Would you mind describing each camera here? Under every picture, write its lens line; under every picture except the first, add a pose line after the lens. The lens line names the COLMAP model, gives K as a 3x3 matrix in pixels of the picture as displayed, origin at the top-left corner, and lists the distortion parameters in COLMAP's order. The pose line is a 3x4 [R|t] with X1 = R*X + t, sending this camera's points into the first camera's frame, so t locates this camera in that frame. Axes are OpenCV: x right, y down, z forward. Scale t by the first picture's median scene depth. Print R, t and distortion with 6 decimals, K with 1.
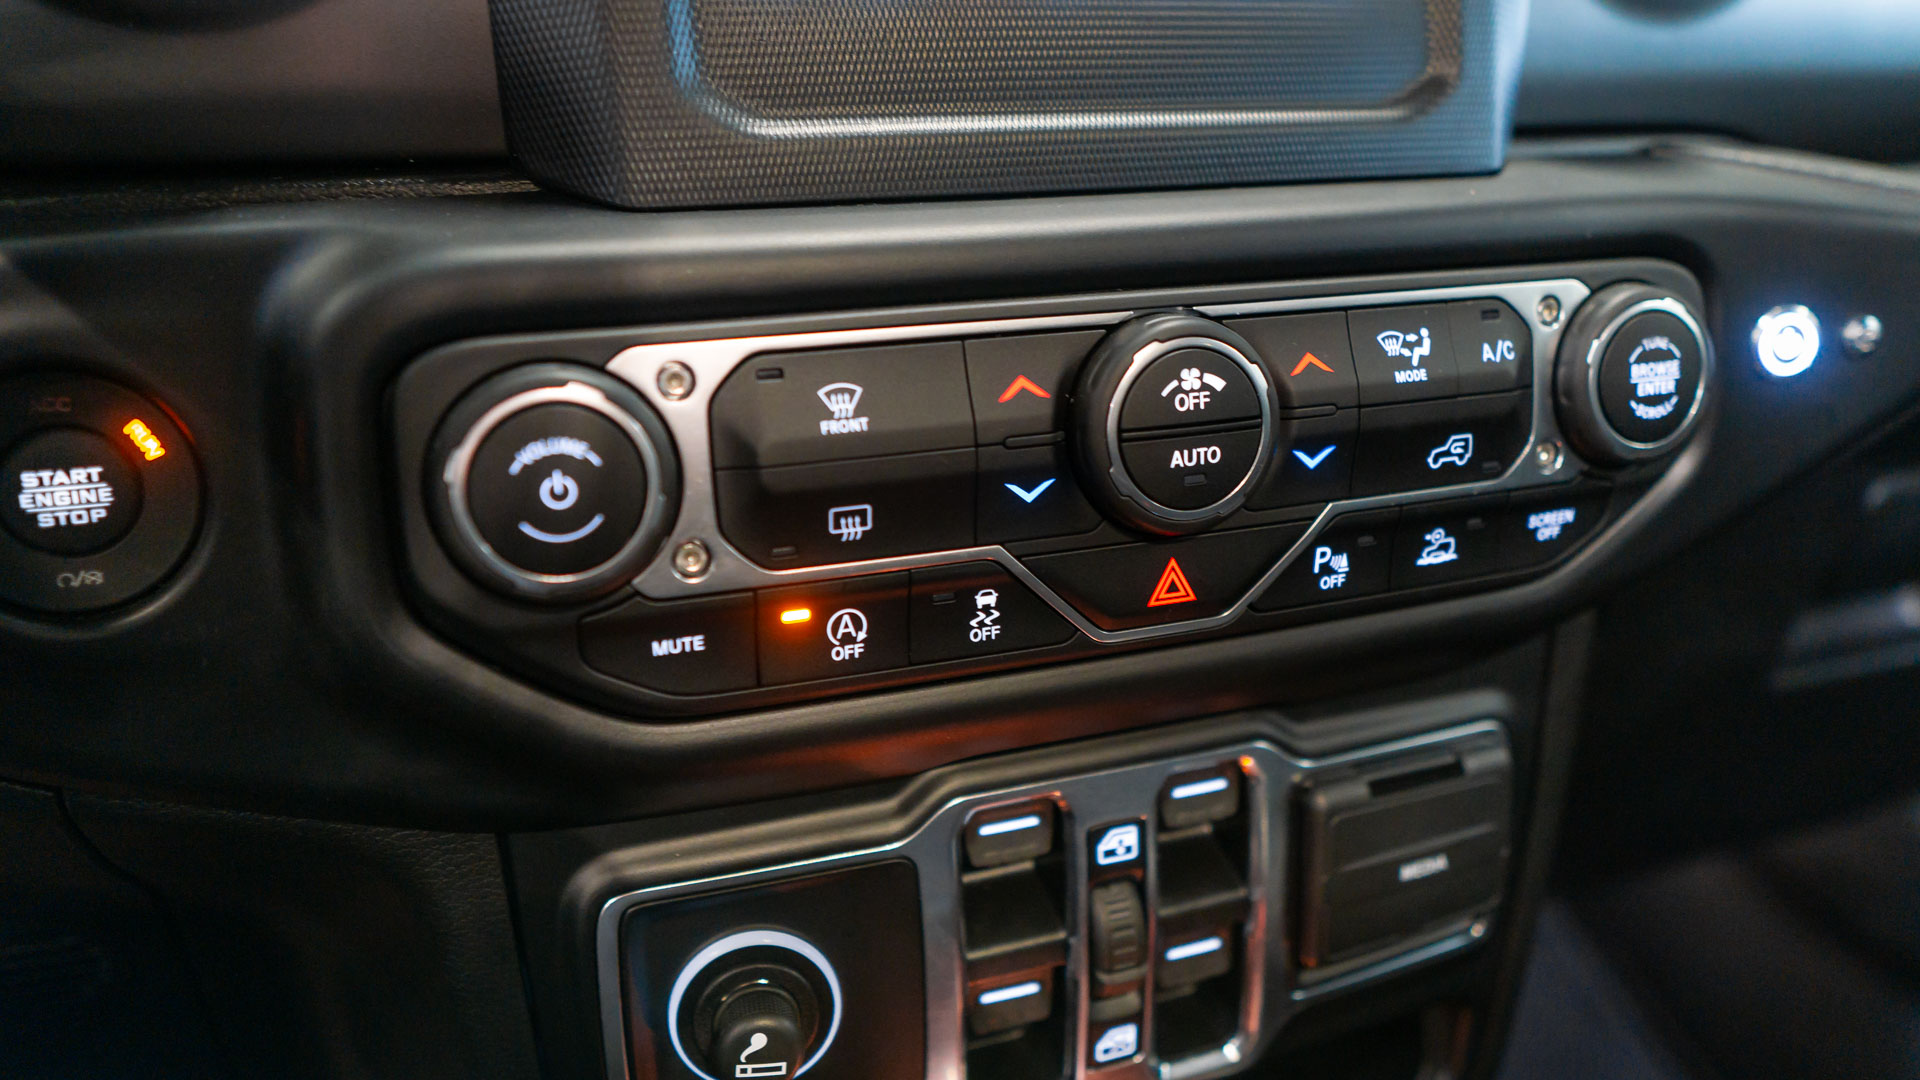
lens RADIAL K [[1439.8, 0, 960.9], [0, 1439.8, 495.0], [0, 0, 1]] dist [-0.019405, -0.003380]
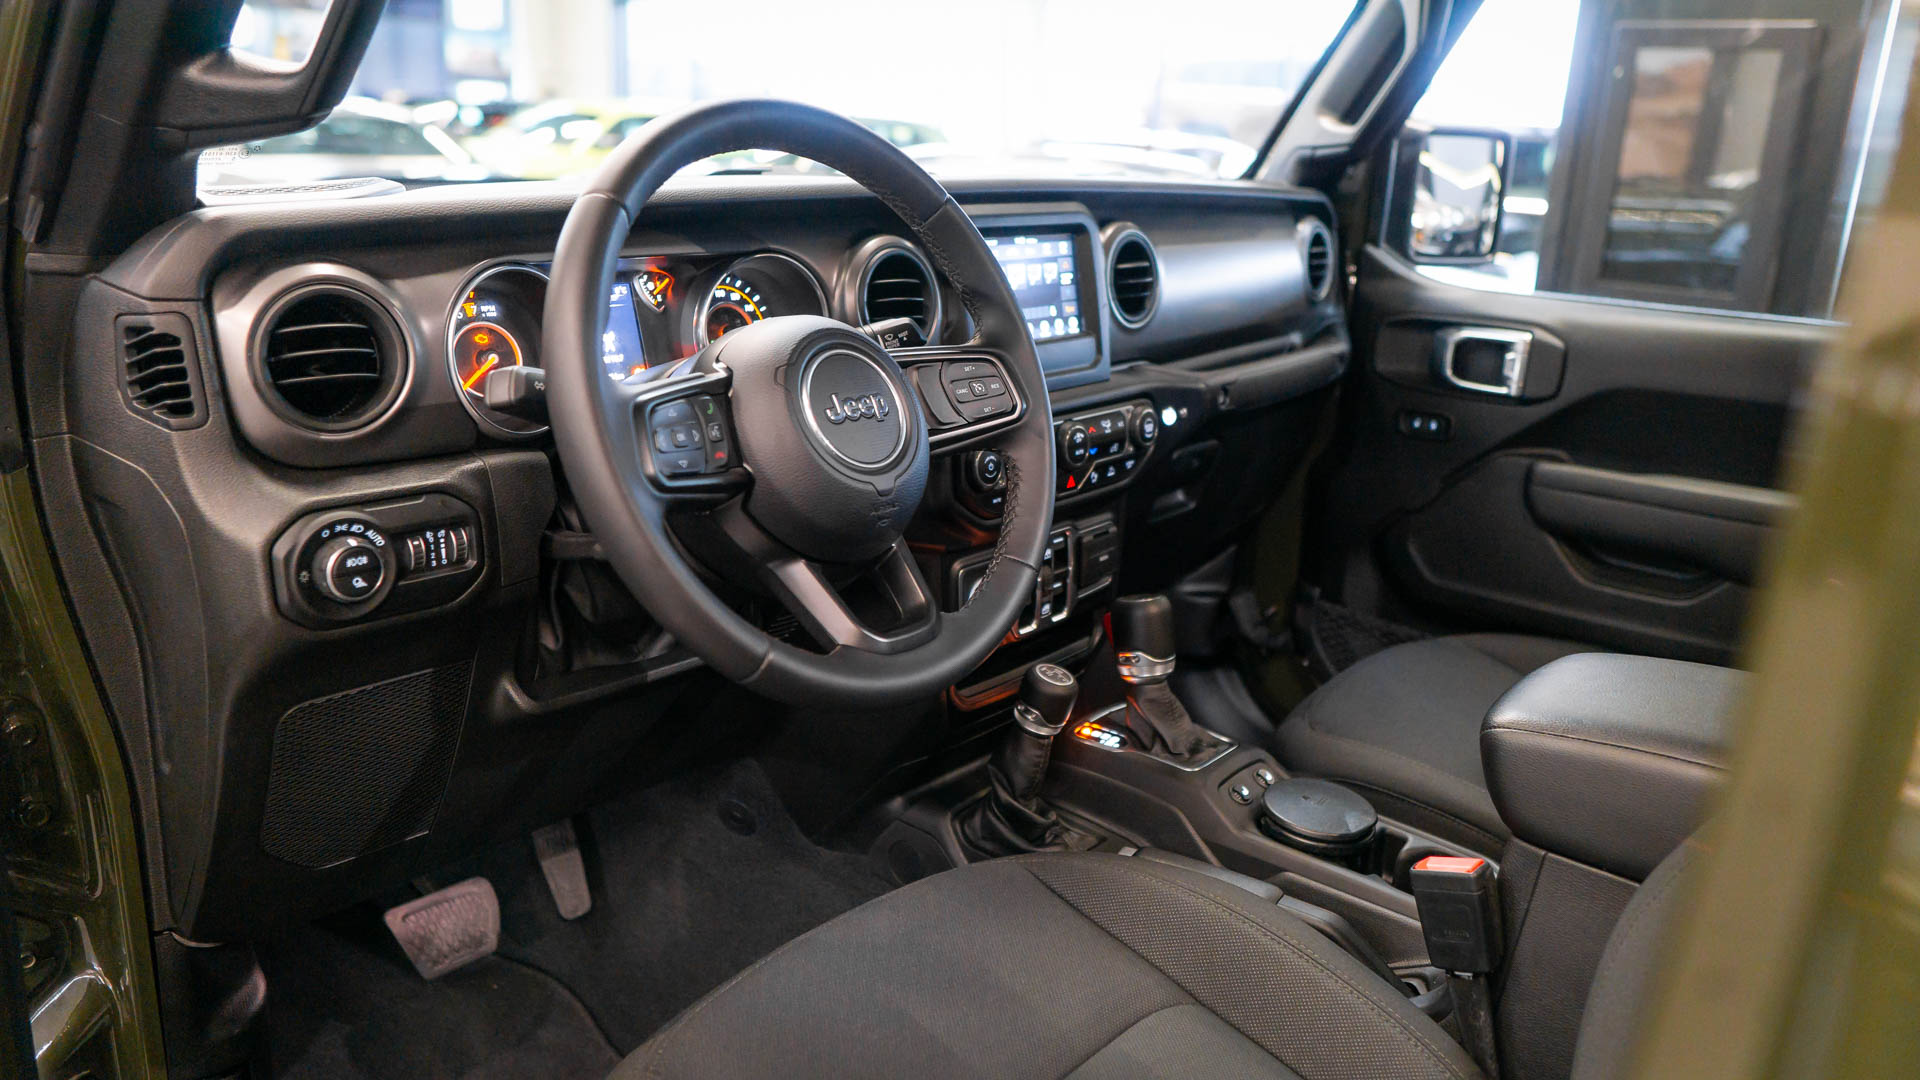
lens RADIAL K [[1439.8, 0, 960.9], [0, 1439.8, 495.0], [0, 0, 1]] dist [-0.019405, -0.003380]
pose [[0.867716, -0.084609, 0.489807, -2.057484], [0.097010, 0.995283, 0.000066, 0.061254], [-0.487502, 0.047459, 0.871831, -2.379567]]
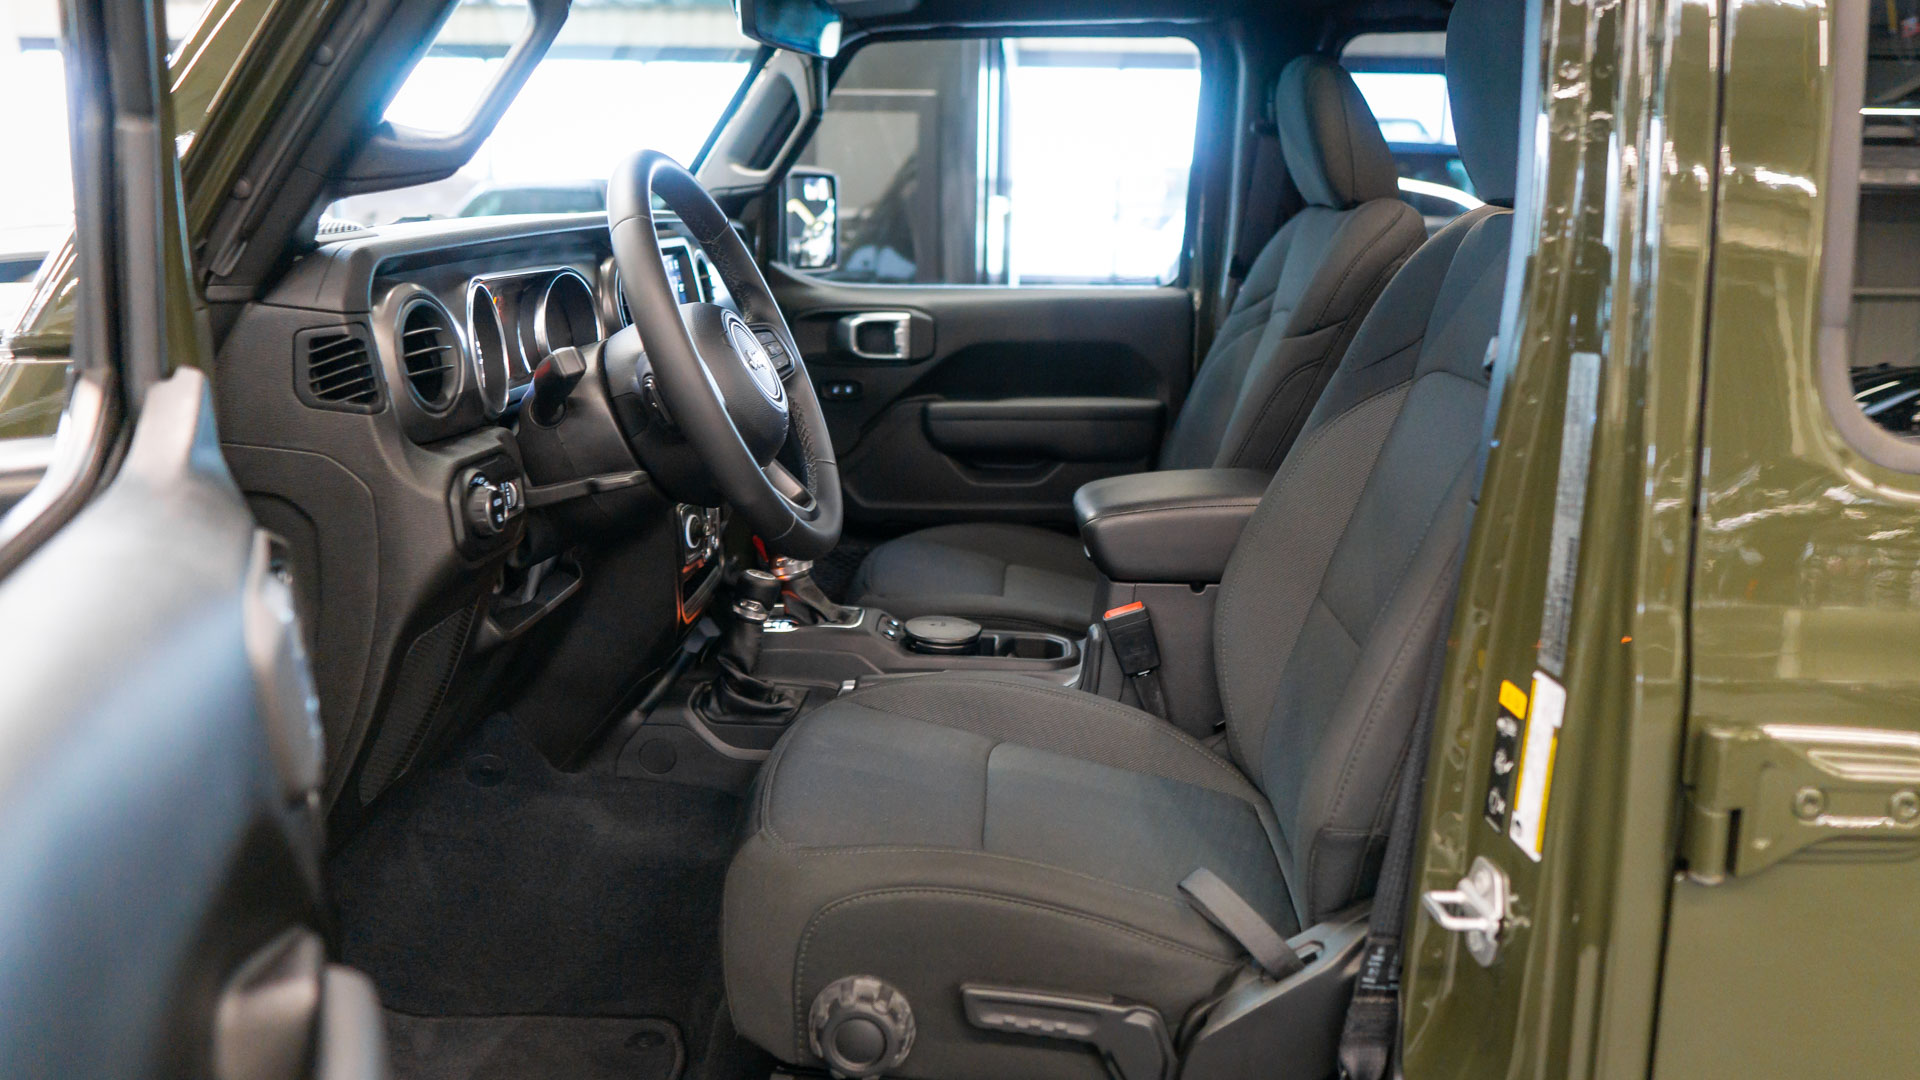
lens RADIAL K [[1439.8, 0, 960.9], [0, 1439.8, 495.0], [0, 0, 1]] dist [-0.019405, -0.003380]
pose [[0.394815, -0.176390, 0.901670, -4.263469], [0.257411, 0.963329, 0.075739, 0.080959], [-0.881964, 0.202197, 0.425741, -2.021640]]
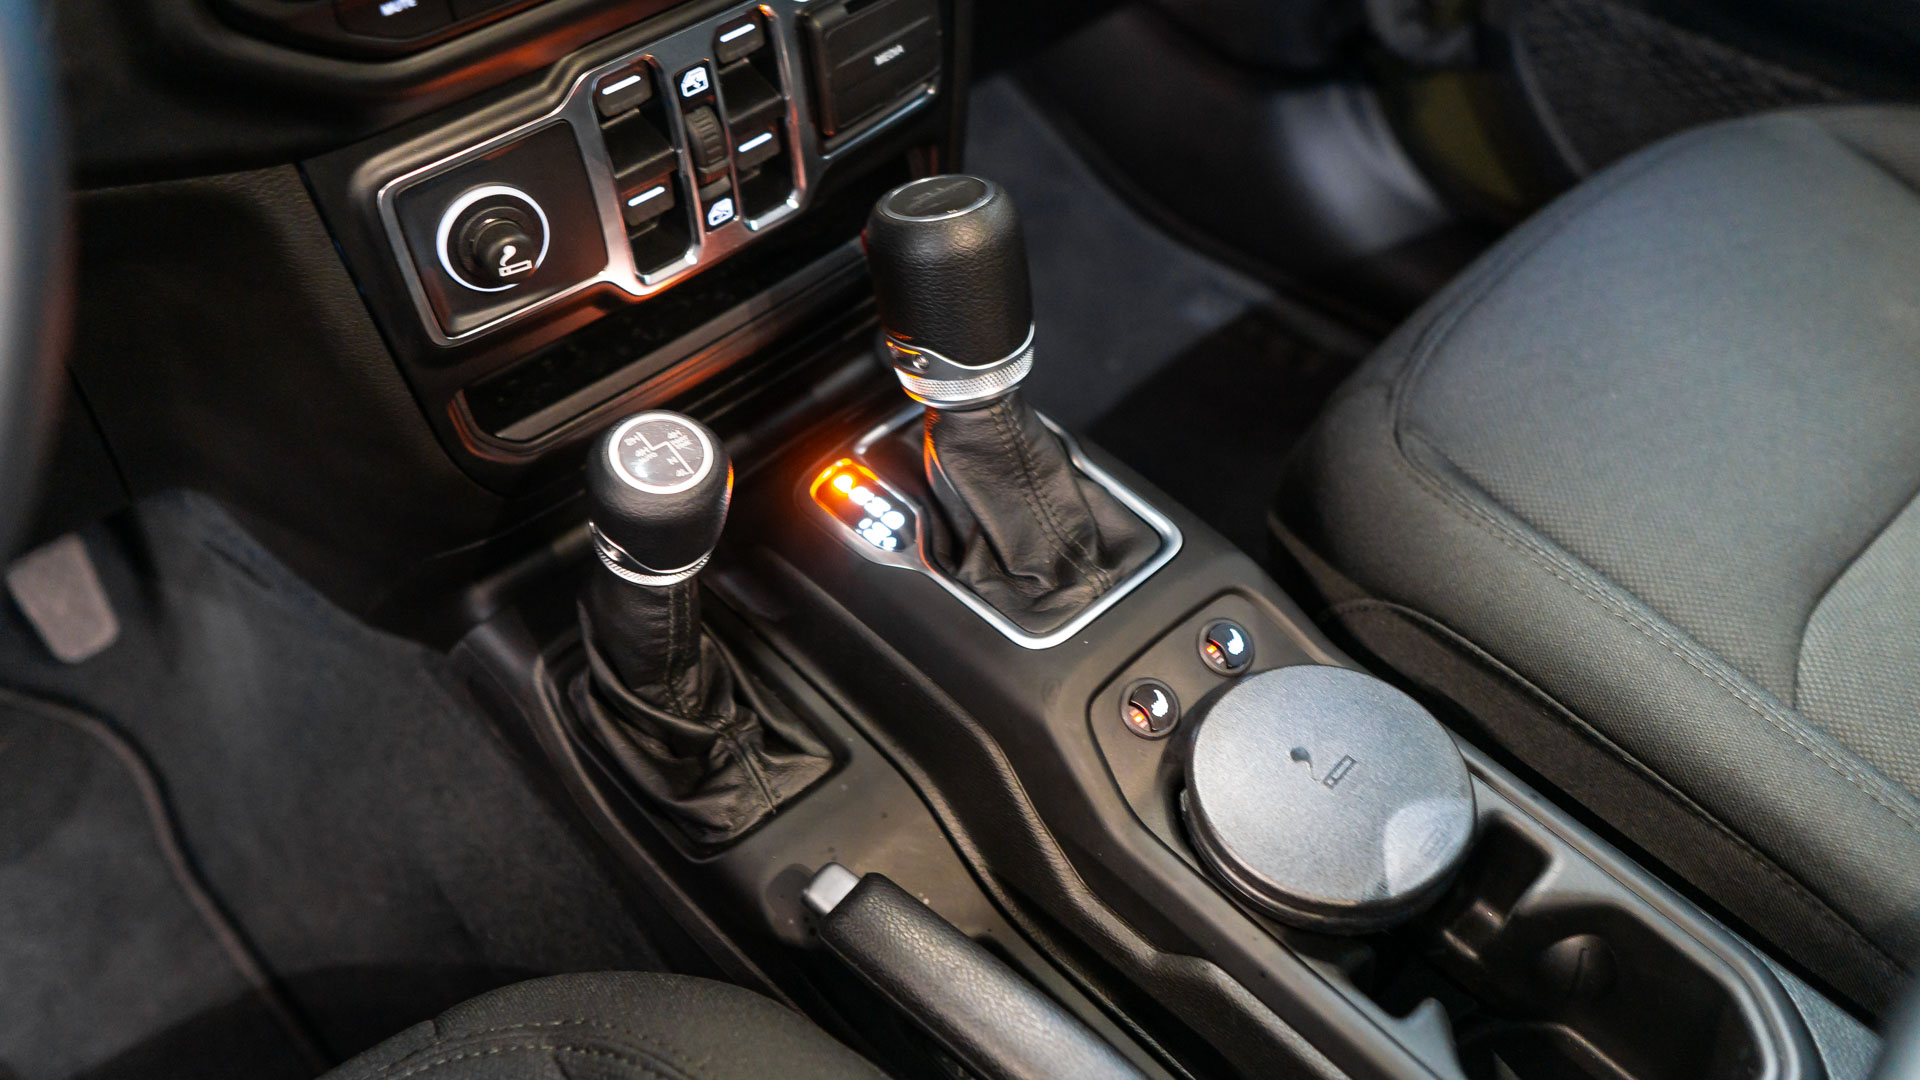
lens RADIAL K [[1499.7, 0, 959.2], [0, 1499.7, 494.1], [0, 0, 1]] dist [-0.001703, 0.000838]
pose [[0.924146, -0.289863, 0.248864, -0.148286], [0.139358, 0.862295, 0.486853, -0.108643], [-0.355715, -0.415242, 0.837282, -0.584403]]
